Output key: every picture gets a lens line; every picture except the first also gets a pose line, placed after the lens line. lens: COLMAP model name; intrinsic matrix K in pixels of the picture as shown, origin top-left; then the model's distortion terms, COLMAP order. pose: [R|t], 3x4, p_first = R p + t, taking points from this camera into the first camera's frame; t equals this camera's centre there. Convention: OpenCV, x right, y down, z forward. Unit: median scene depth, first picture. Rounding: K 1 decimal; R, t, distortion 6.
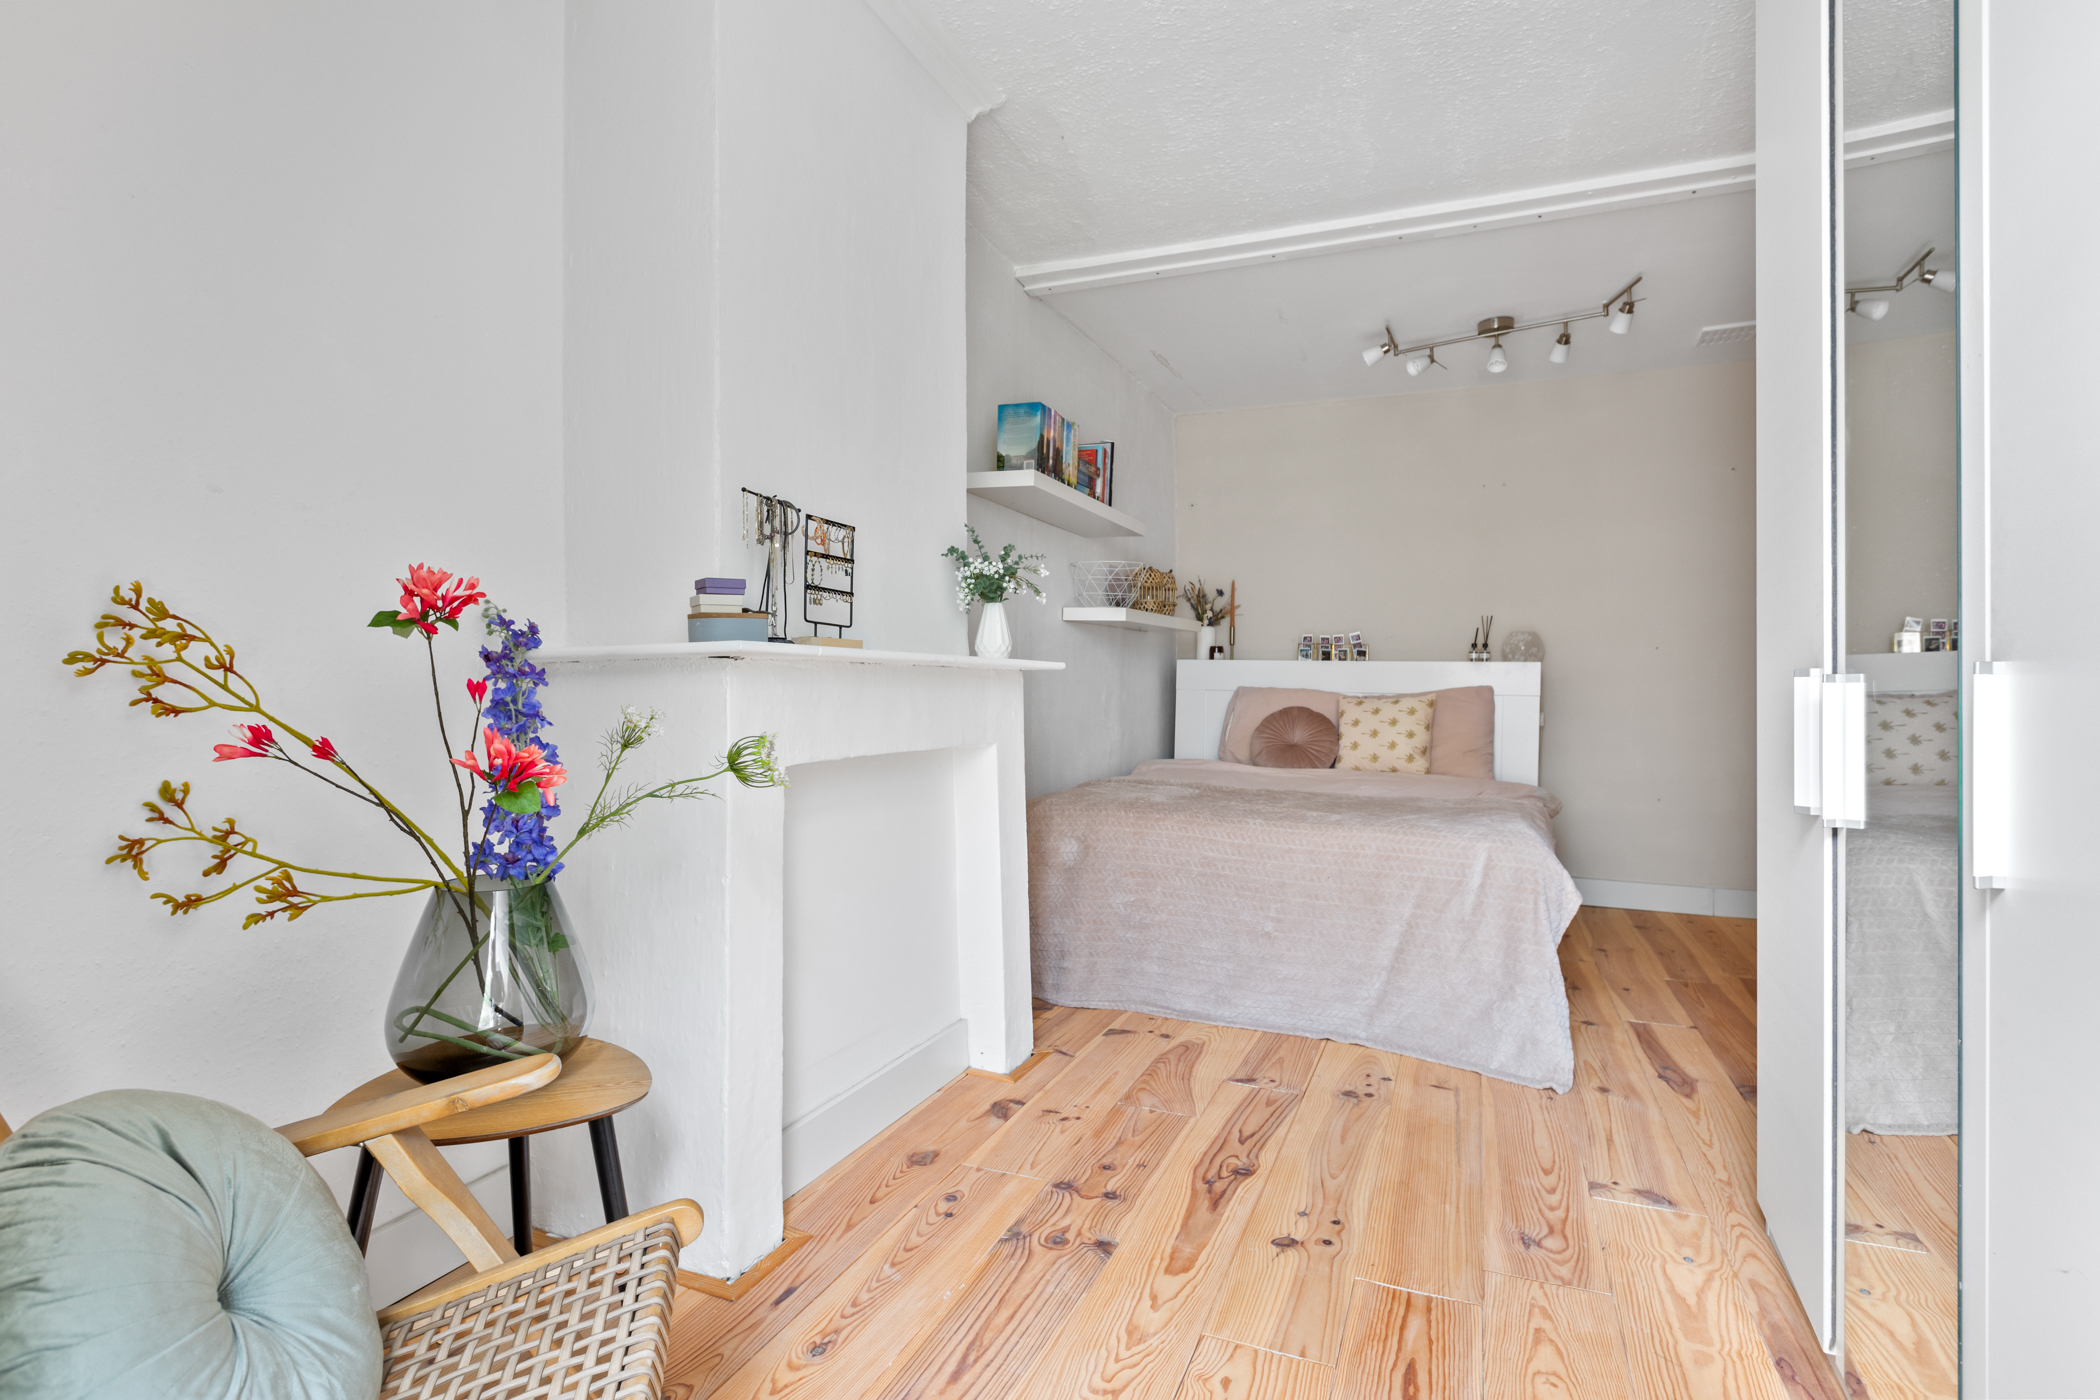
lens RADIAL K [[1066.4, 0, 1043.4], [0, 1066.4, 697.7], [0, 0, 1]] dist [-0.002648, 0.000303]
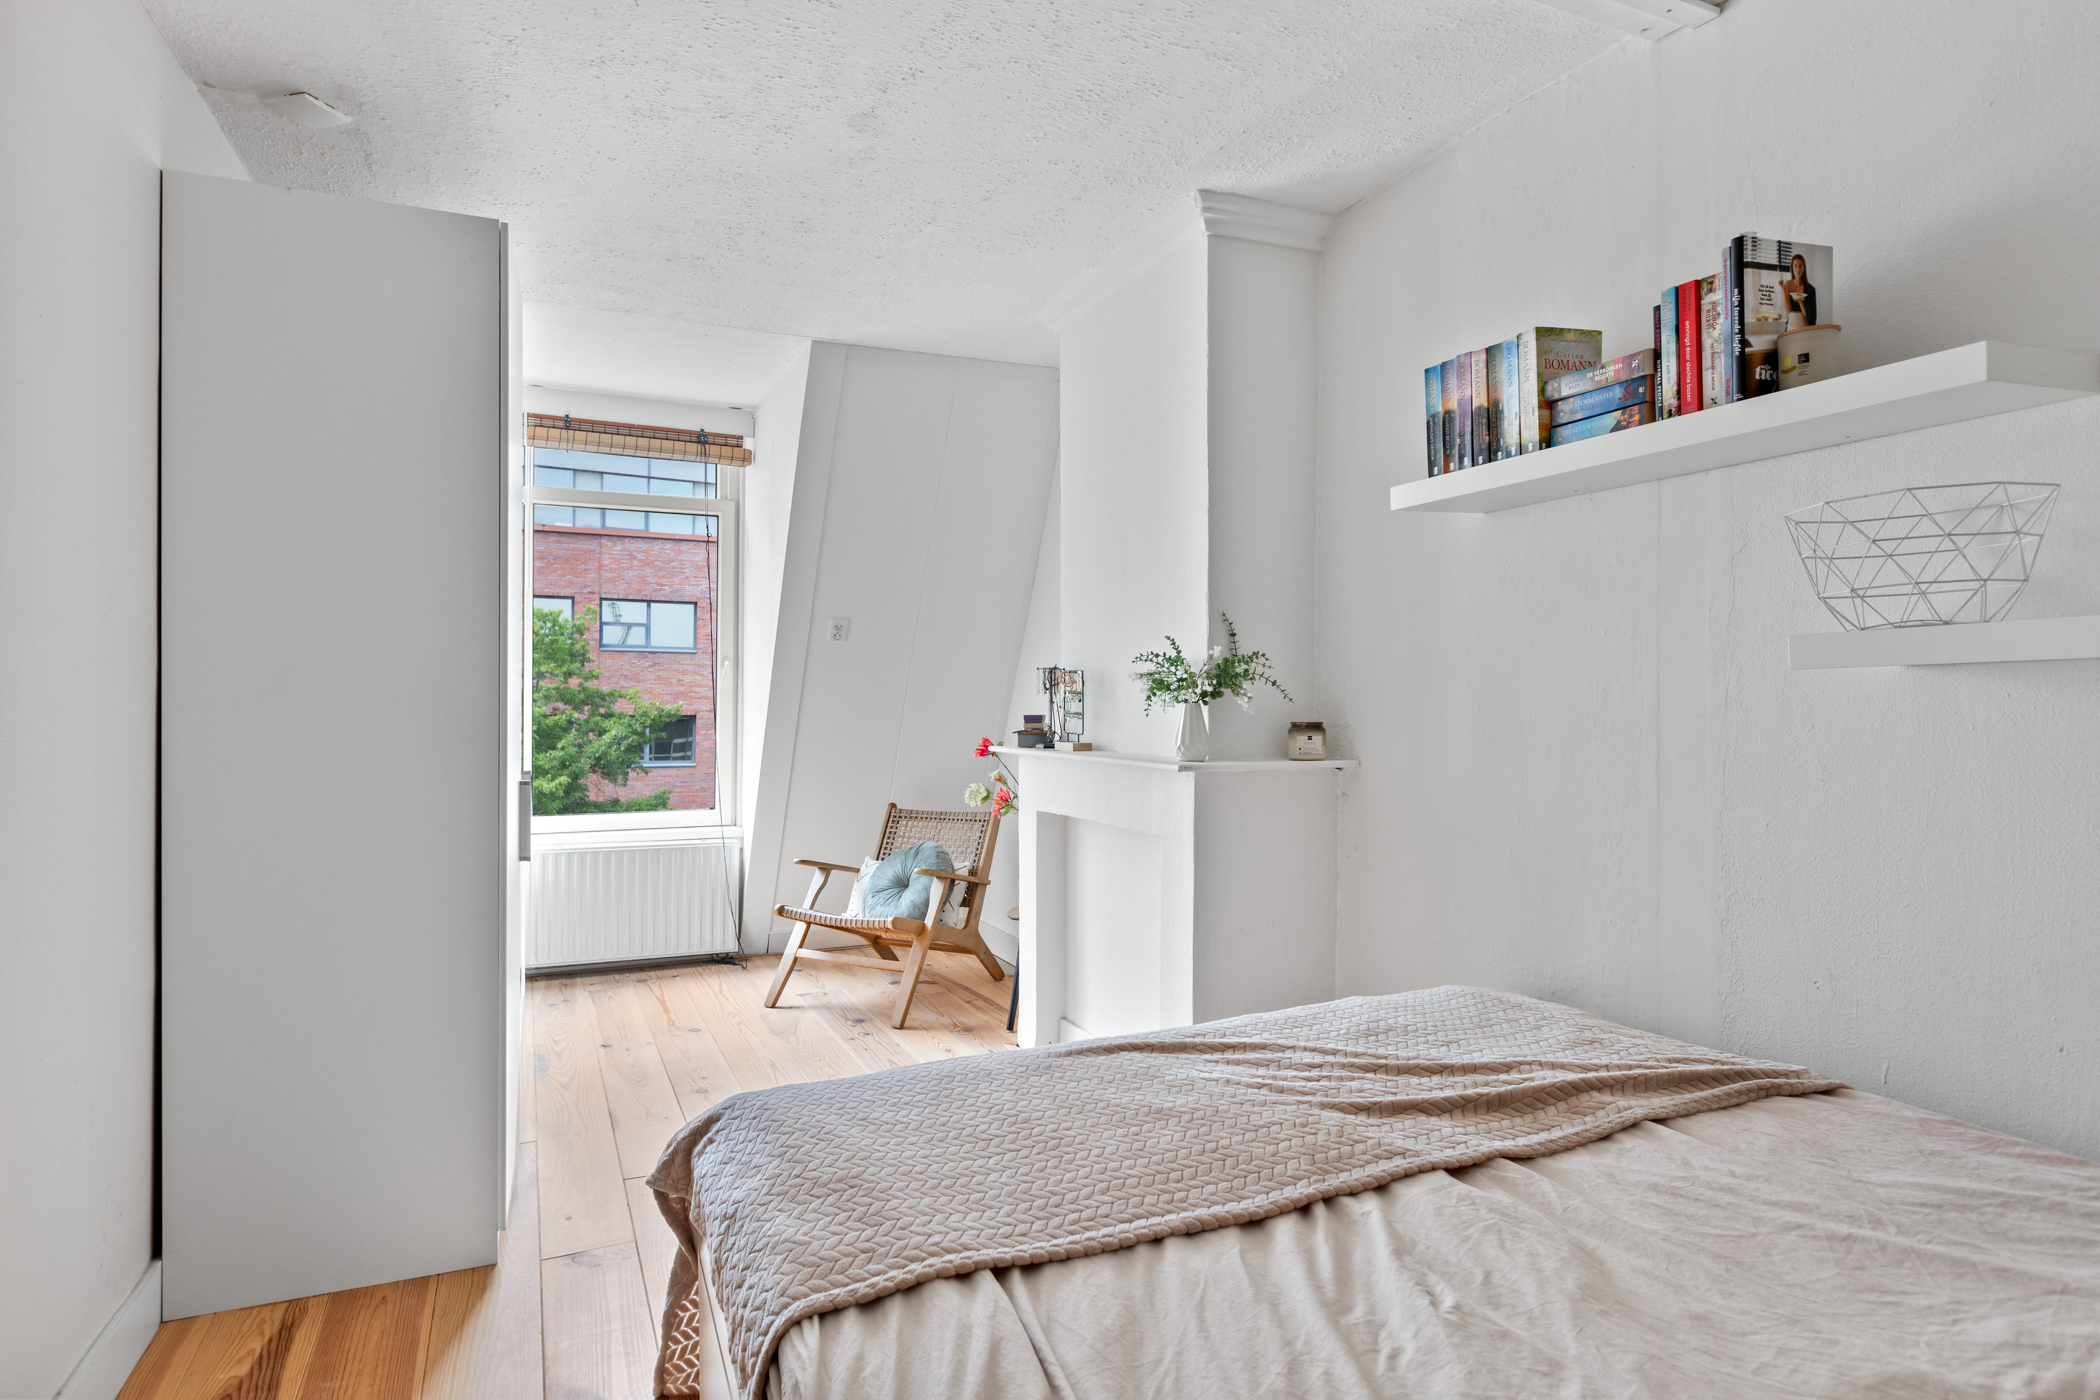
lens RADIAL K [[1175.0, 0, 1044.7], [0, 1175.0, 705.7], [0, 0, 1]] dist [0.004067, -0.000059]
pose [[-0.689923, 0.001109, -0.723882, 0.799170], [-0.007786, 0.999930, 0.008953, -0.089052], [0.723841, 0.011813, -0.689866, 1.550599]]
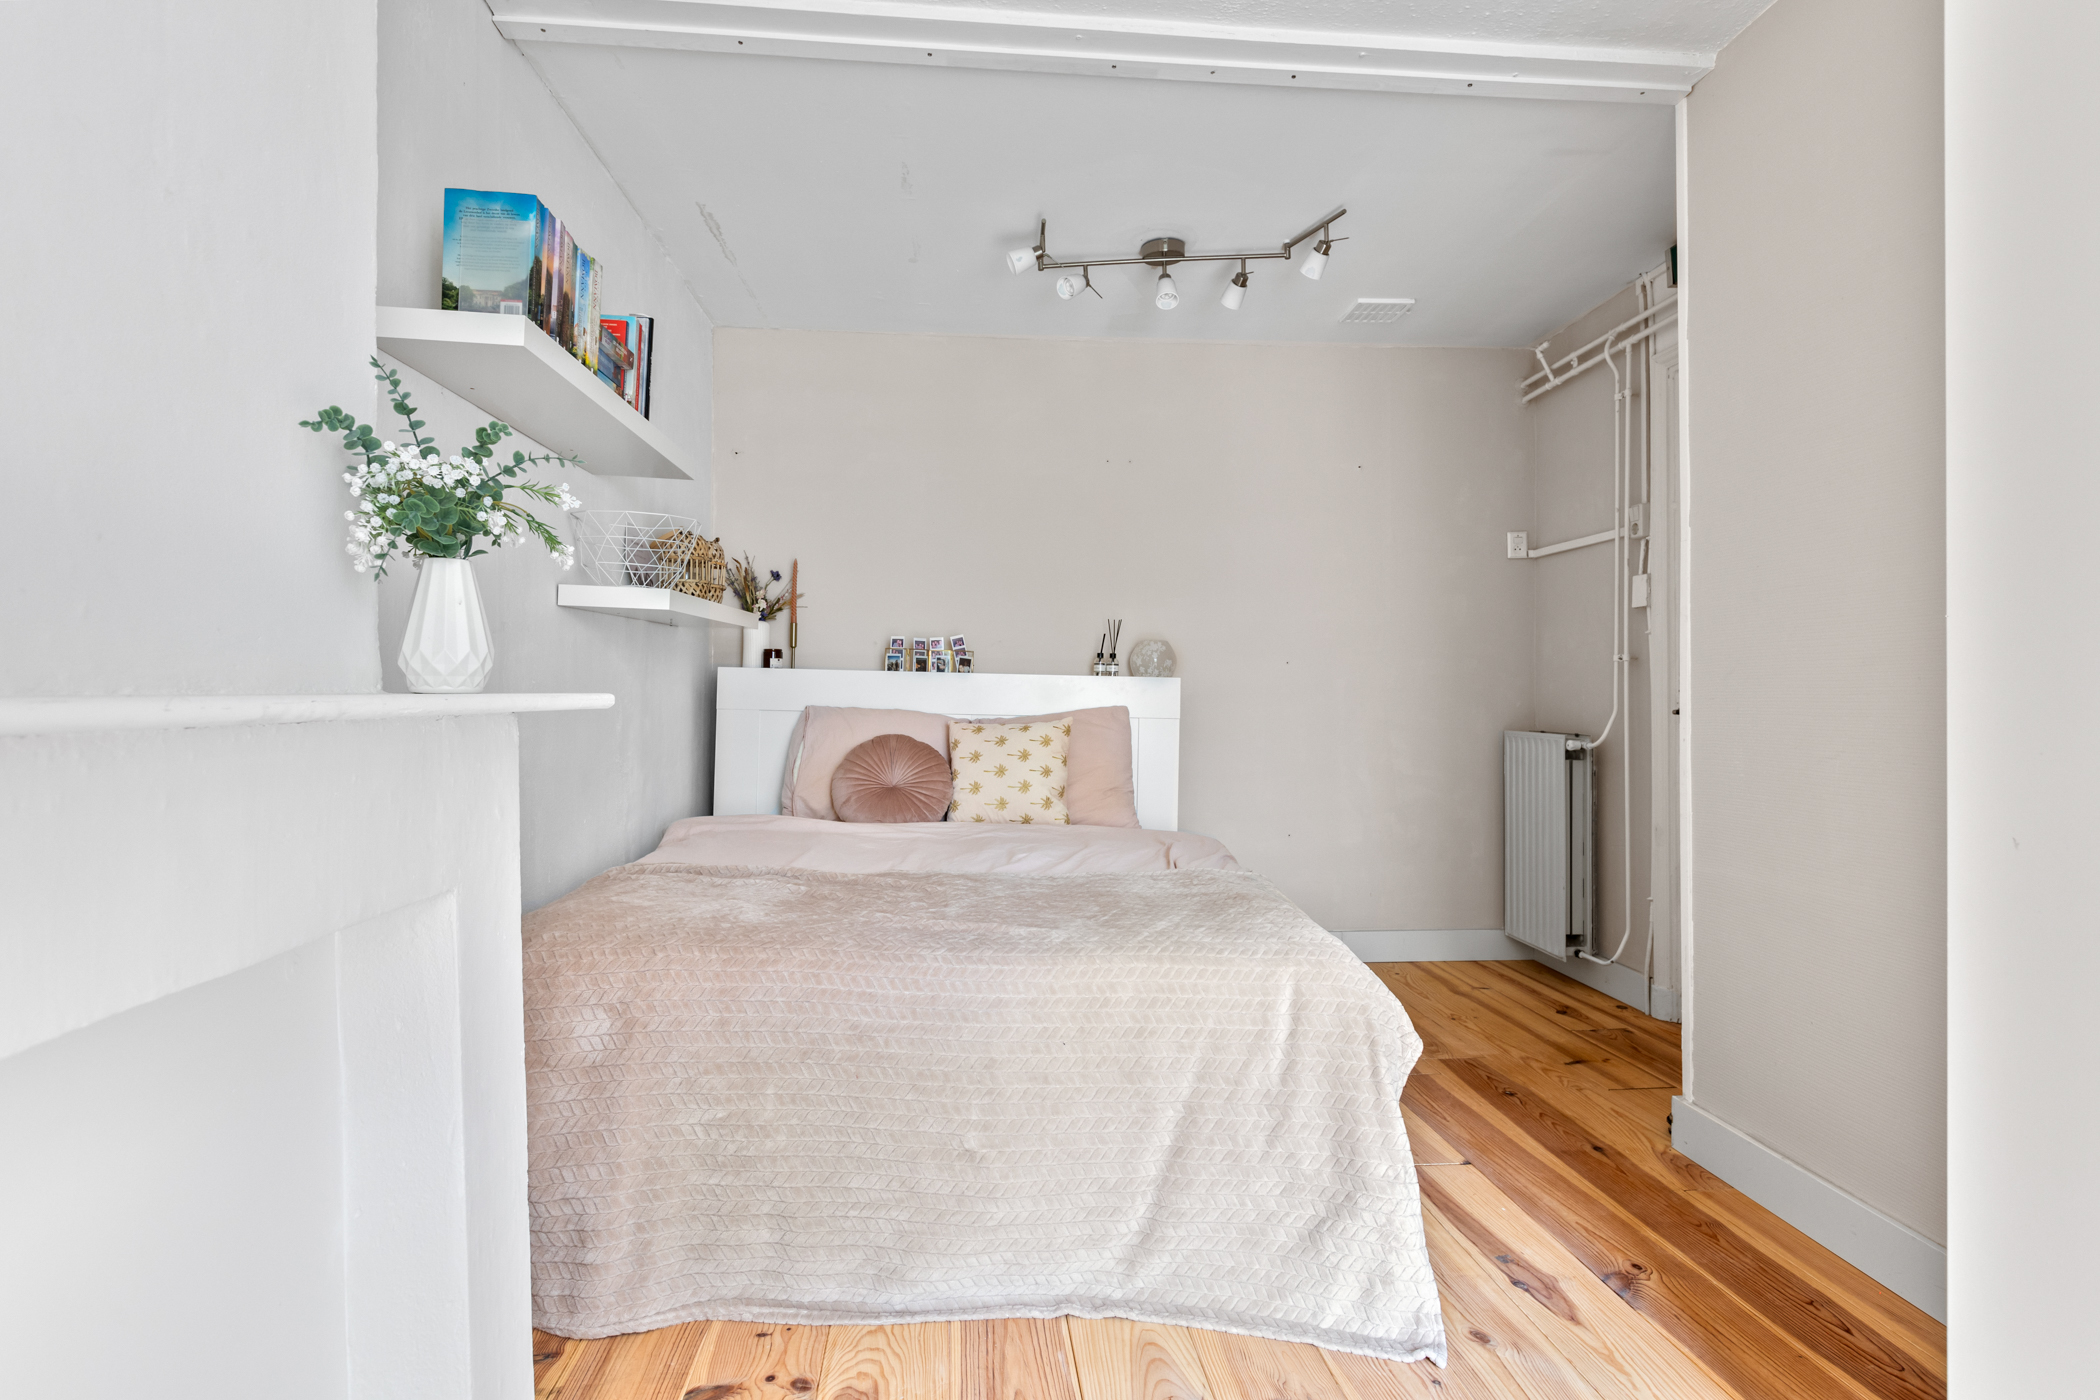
lens RADIAL K [[1123.1, 0, 1053.6], [0, 1123.1, 691.0], [0, 0, 1]] dist [-0.001200, 0.000105]
pose [[0.888779, 0.003932, 0.458319, -0.029852], [-0.001579, 0.999984, -0.005517, -0.026740], [-0.458333, 0.004180, 0.888771, 0.391930]]
